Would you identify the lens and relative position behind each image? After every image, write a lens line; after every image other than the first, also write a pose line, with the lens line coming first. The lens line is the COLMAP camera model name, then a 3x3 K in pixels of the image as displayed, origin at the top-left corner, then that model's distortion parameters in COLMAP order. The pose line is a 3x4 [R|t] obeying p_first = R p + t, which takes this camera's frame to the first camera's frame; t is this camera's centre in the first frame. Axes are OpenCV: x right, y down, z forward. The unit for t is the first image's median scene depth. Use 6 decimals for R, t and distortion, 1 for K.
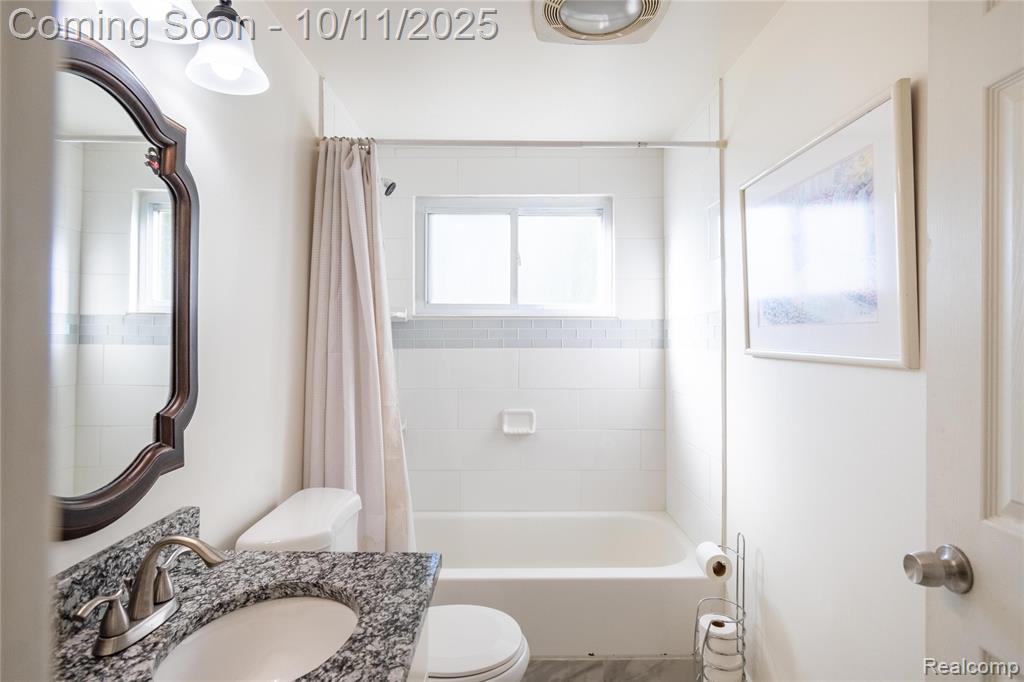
lens RADIAL K [[545.9, 0, 512.1], [0, 545.9, 335.1], [0, 0, 1]] dist [-0.001396, -0.002967]
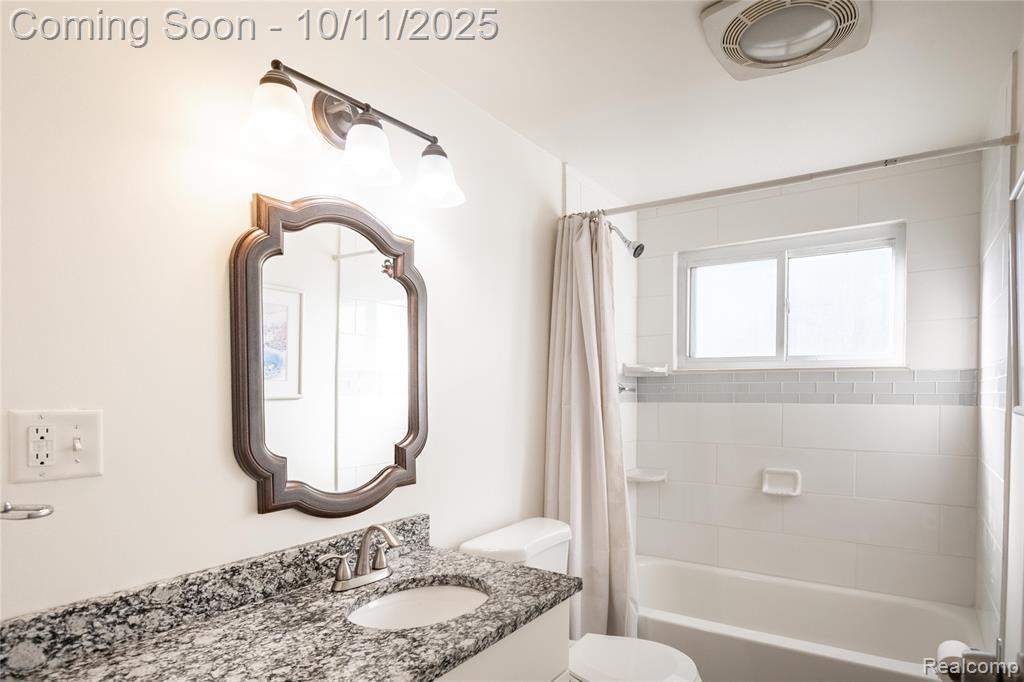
lens RADIAL K [[545.9, 0, 532.5], [0, 545.9, 407.3], [0, 0, 1]] dist [-0.001396, -0.002967]
pose [[0.850041, 0.015109, -0.526500, 0.263196], [0.002624, 0.999455, 0.032917, -0.000908], [0.526711, -0.029362, 0.849537, -0.019360]]
